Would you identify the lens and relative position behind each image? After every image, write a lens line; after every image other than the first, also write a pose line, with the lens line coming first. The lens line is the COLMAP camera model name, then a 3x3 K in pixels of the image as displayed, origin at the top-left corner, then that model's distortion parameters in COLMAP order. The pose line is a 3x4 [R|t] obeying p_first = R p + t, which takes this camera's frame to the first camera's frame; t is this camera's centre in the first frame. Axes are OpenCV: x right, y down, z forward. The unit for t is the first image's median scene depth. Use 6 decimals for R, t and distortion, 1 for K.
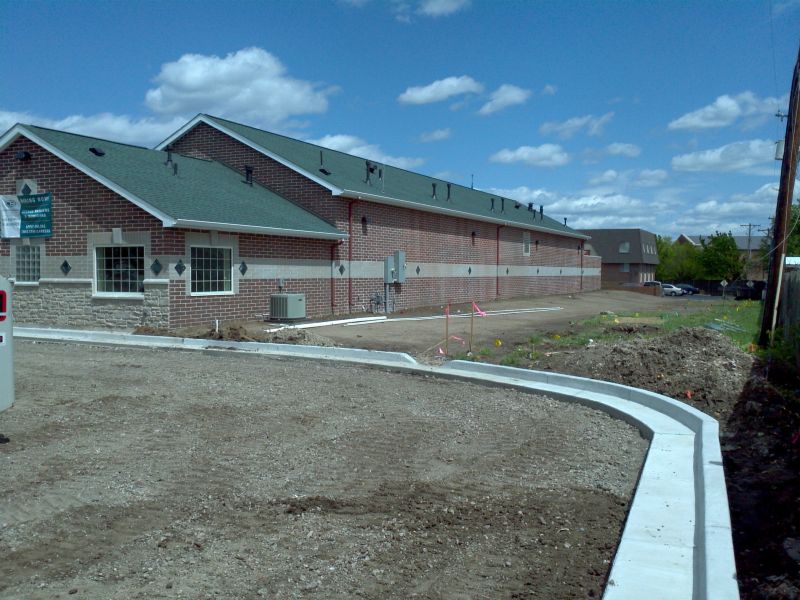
lens RADIAL K [[786.5, 0, 400.0], [0, 786.5, 300.0], [0, 0, 1]] dist [0.006792, -0.001932]
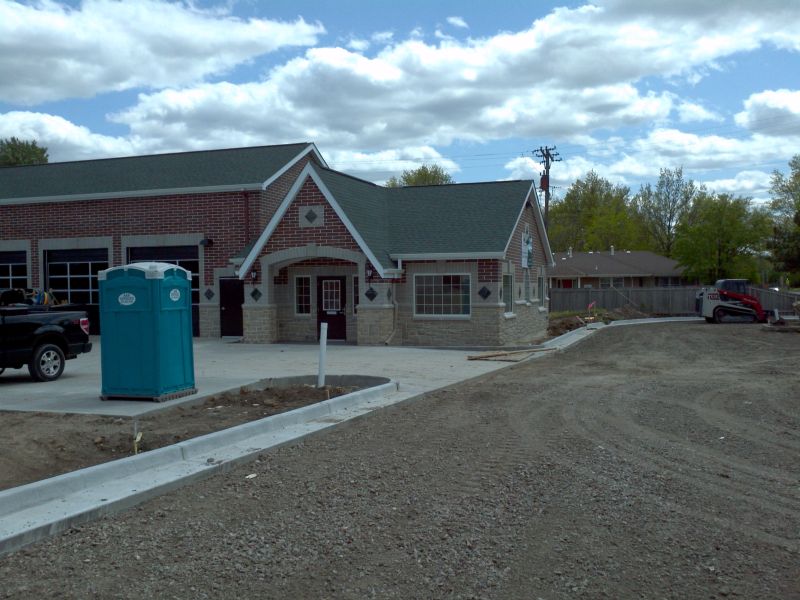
lens RADIAL K [[786.5, 0, 400.0], [0, 786.5, 300.0], [0, 0, 1]] dist [0.006792, -0.001932]
pose [[0.130582, -0.008672, -0.991400, 0.831168], [-0.026831, 0.999565, -0.012277, -0.015775], [0.991074, 0.028204, 0.130293, 0.772156]]
